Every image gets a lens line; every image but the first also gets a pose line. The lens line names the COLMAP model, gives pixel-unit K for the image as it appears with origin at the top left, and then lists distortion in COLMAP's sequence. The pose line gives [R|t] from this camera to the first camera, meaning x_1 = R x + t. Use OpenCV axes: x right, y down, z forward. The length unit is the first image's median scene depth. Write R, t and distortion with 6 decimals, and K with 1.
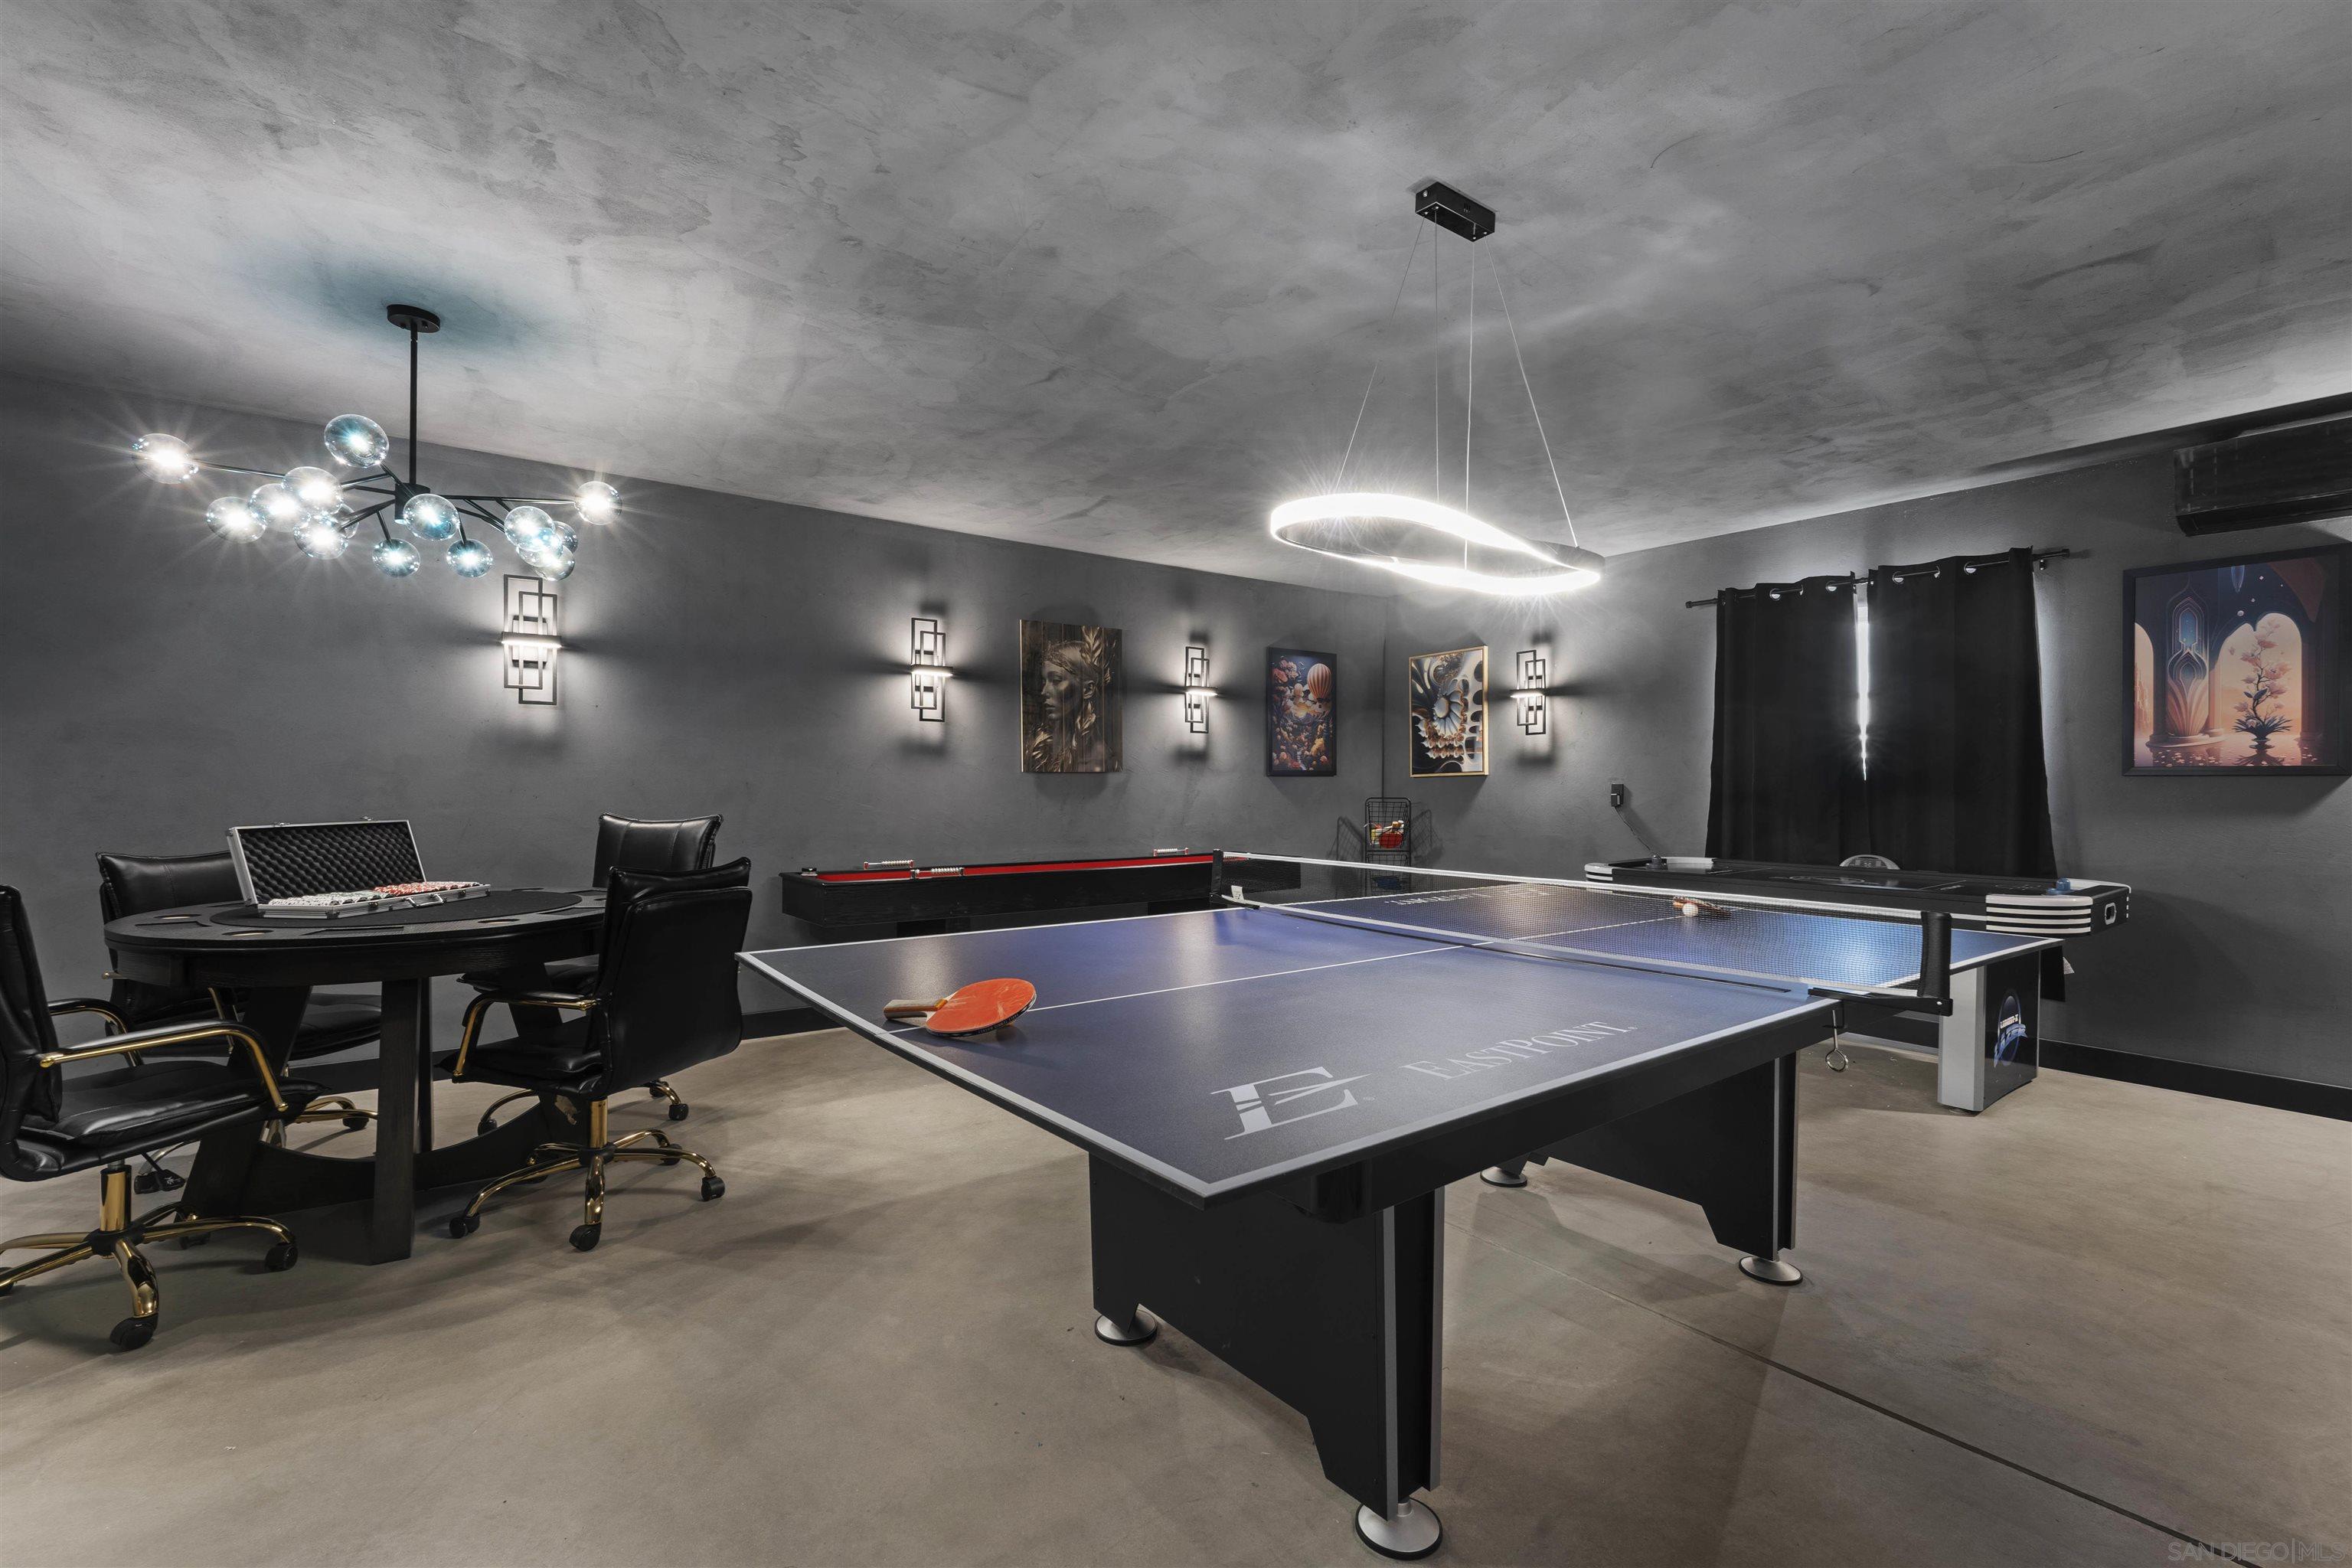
lens RADIAL K [[1019.1, 0, 1190.5], [0, 1019.1, 777.8], [0, 0, 1]] dist [-0.004519, 0.000556]
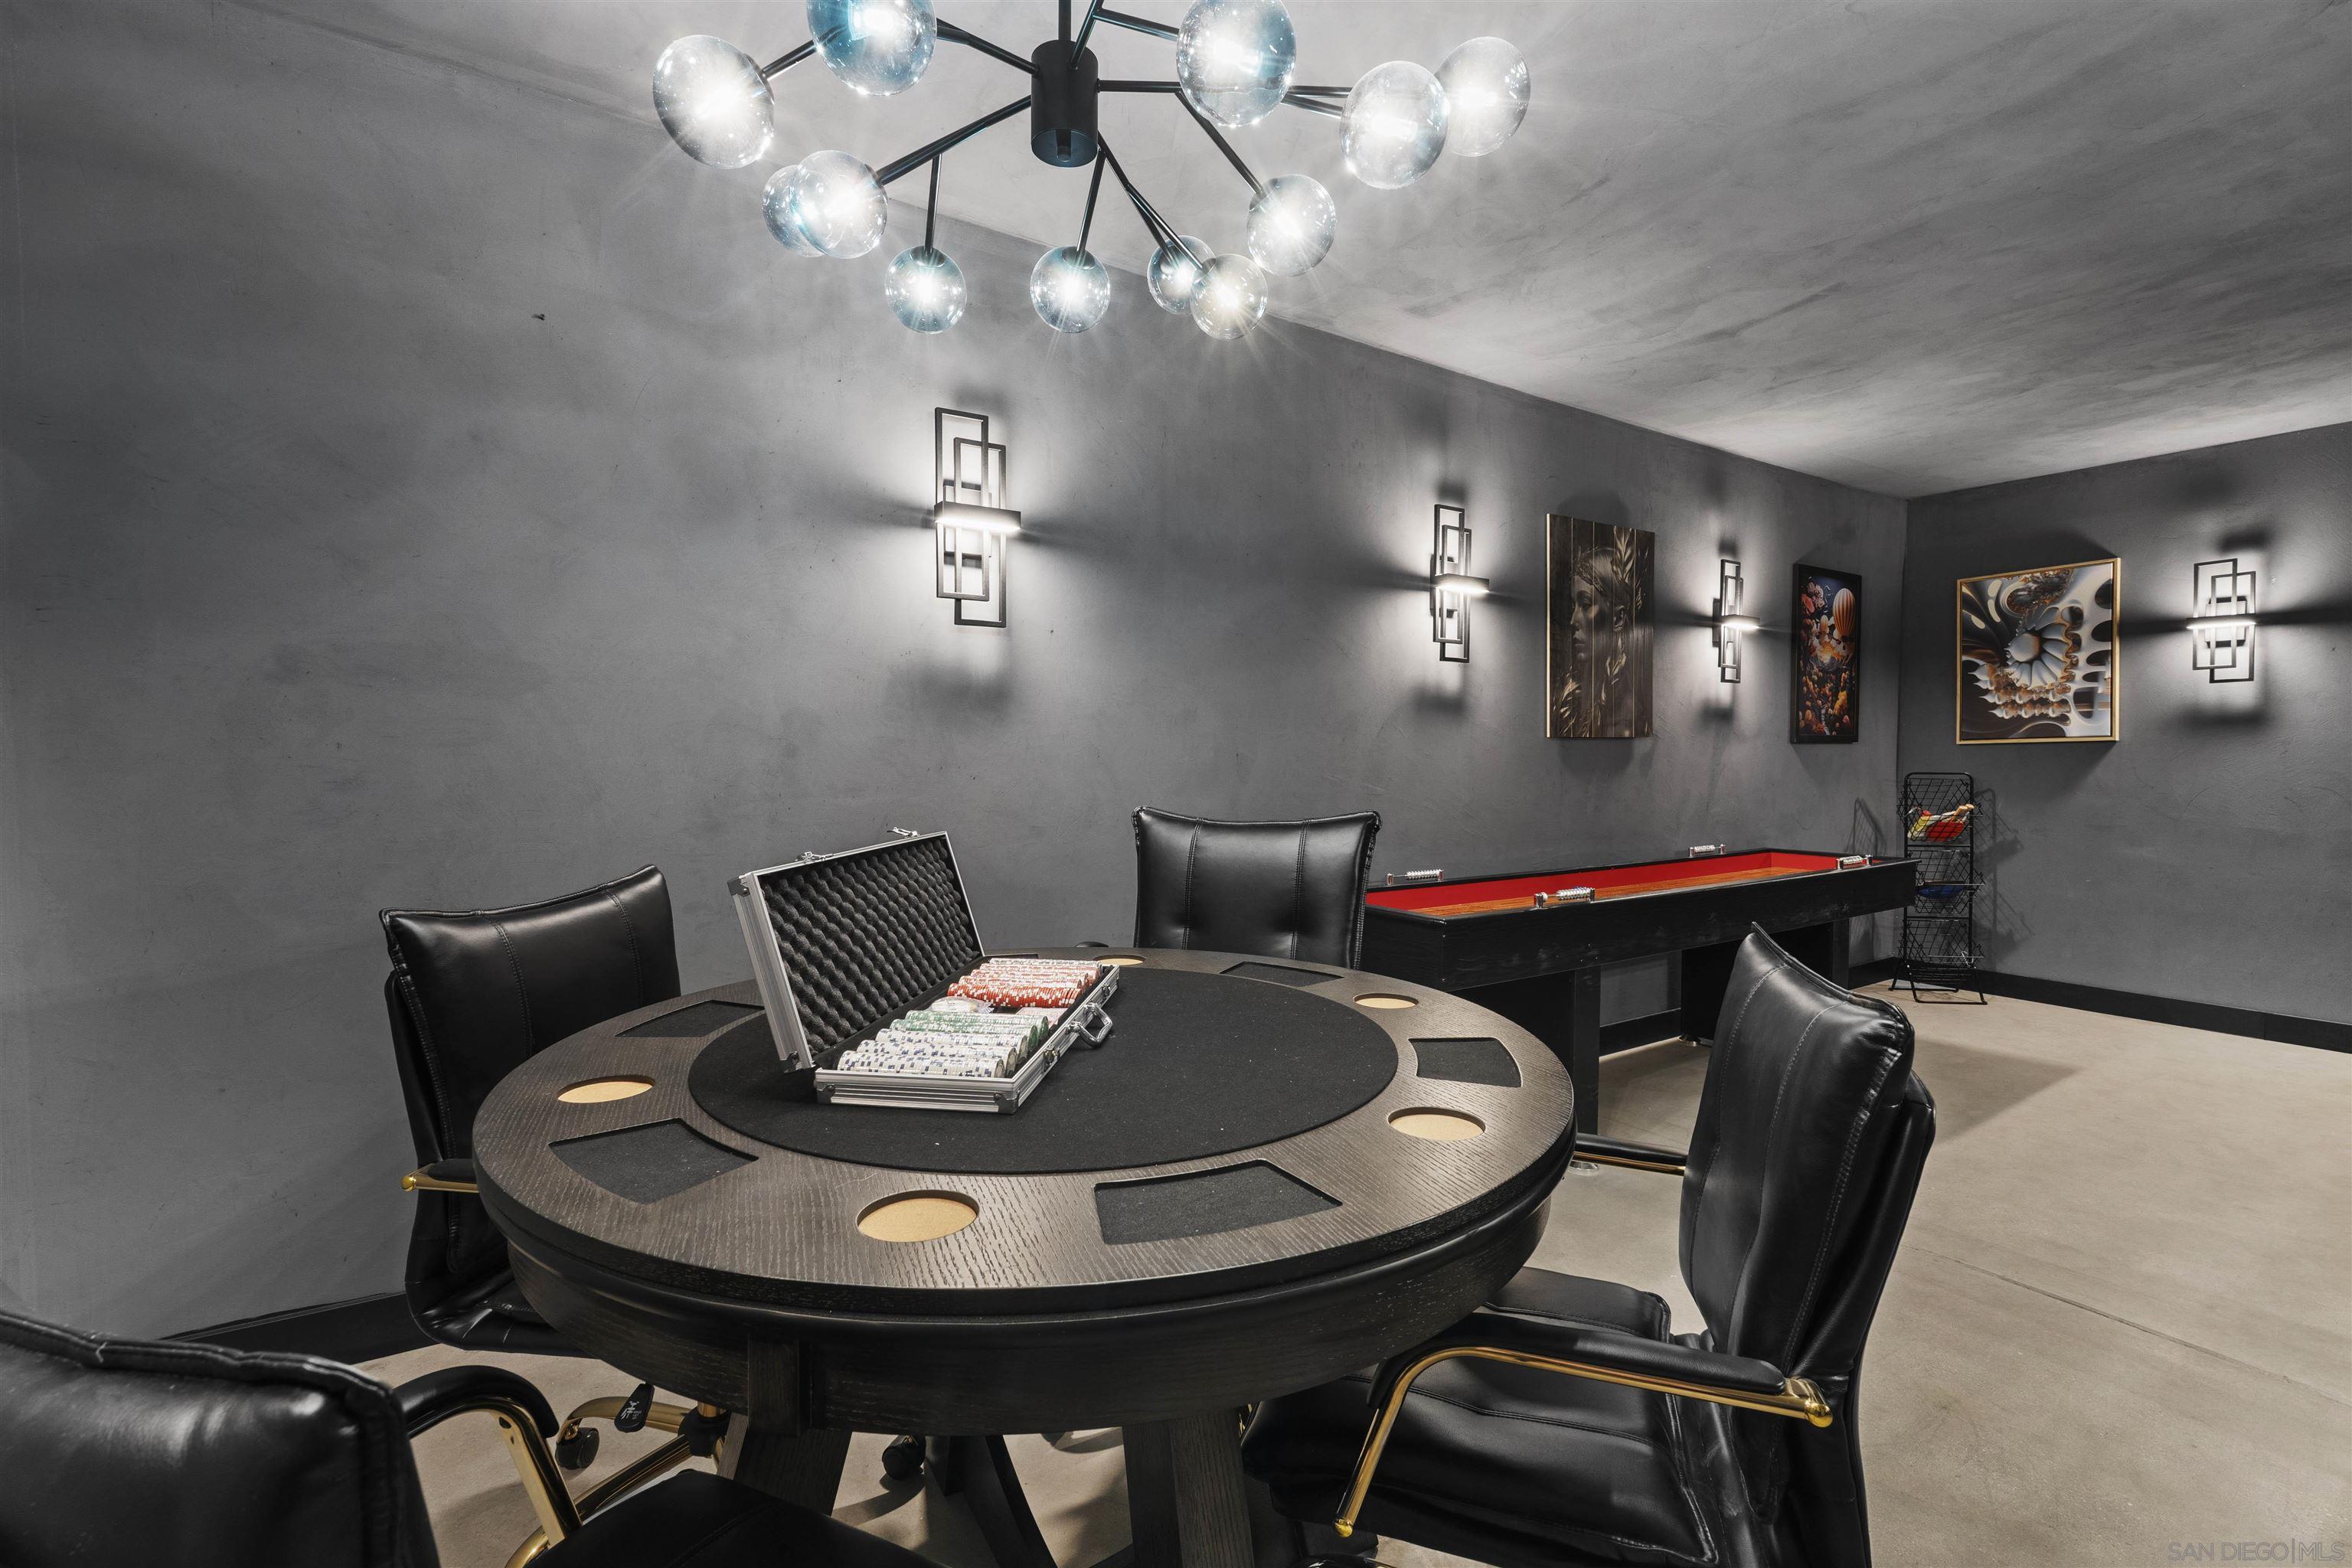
lens RADIAL K [[1019.1, 0, 1191.2], [0, 1019.1, 770.1], [0, 0, 1]] dist [-0.004519, 0.000556]
pose [[0.997627, -0.000499, -0.068843, -0.315884], [0.001986, 0.999766, 0.021532, 0.001033], [0.068816, -0.021618, 0.997395, 0.263980]]
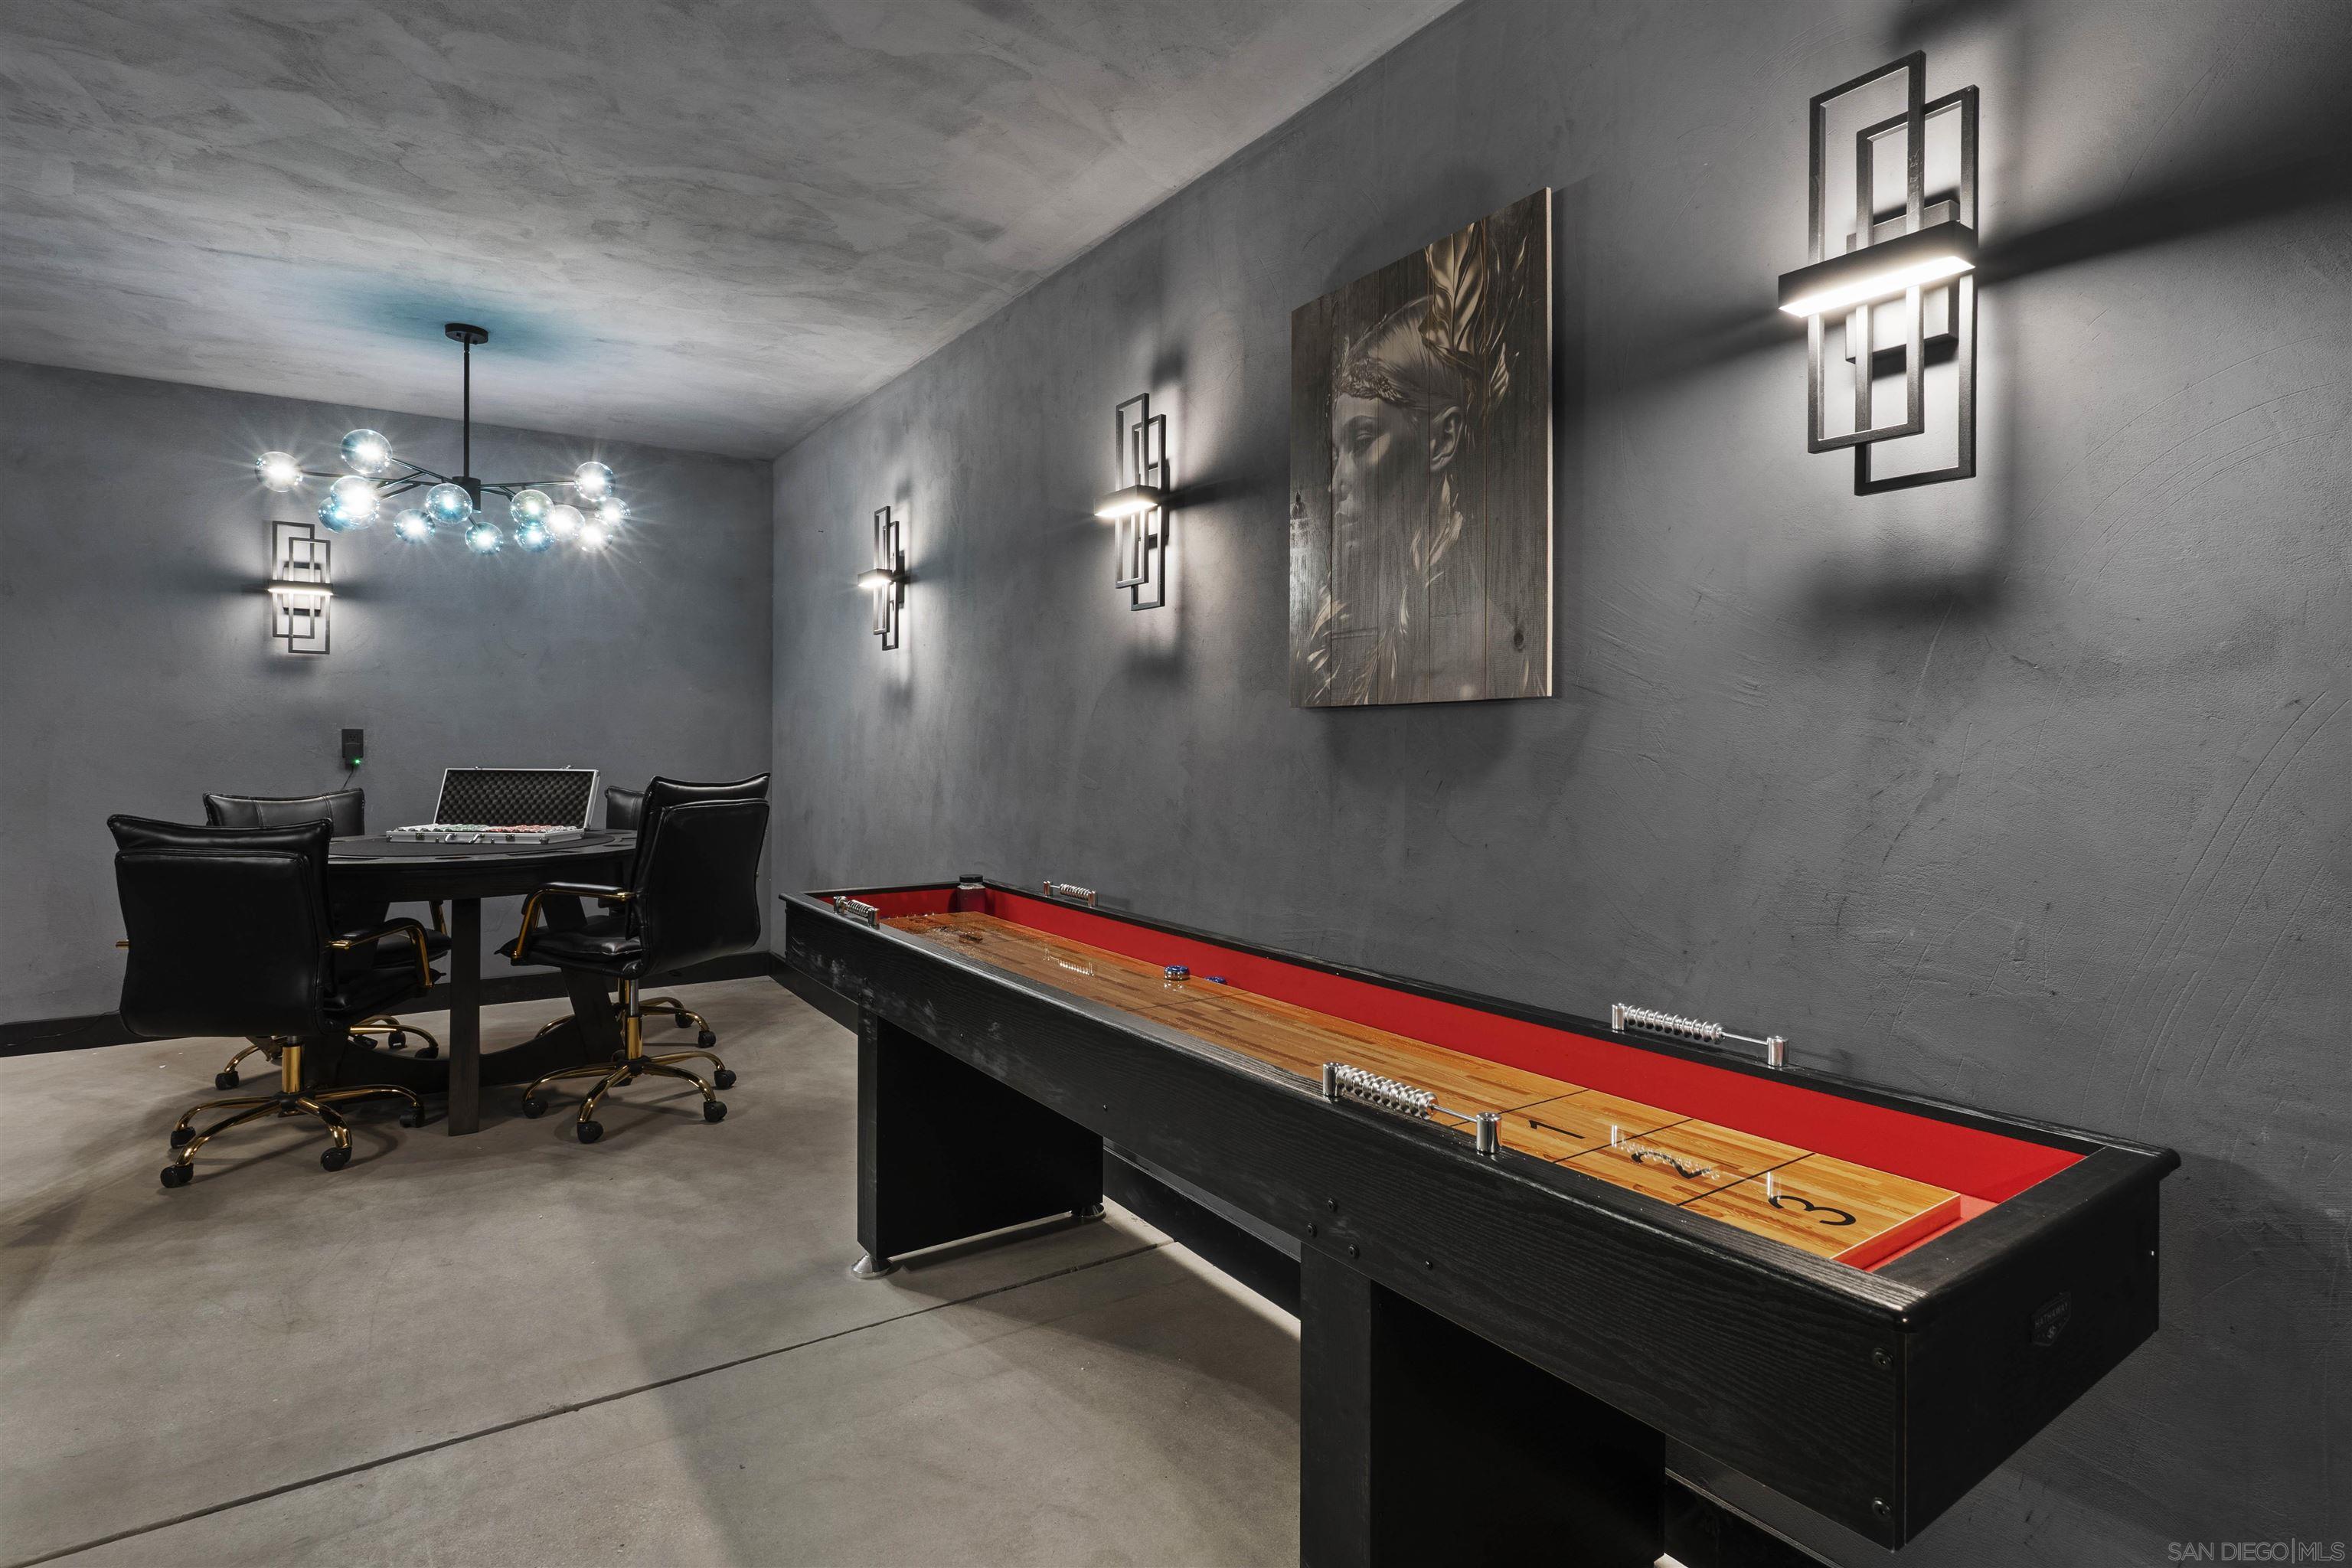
lens RADIAL K [[1157.0, 0, 1205.4], [0, 1157.0, 756.8], [0, 0, 1]] dist [0.002826, -0.001682]
pose [[-0.011940, -0.001677, -0.999927, 0.238693], [-0.015672, 0.999876, -0.001490, 0.012469], [0.999806, 0.015653, -0.011965, 0.858831]]
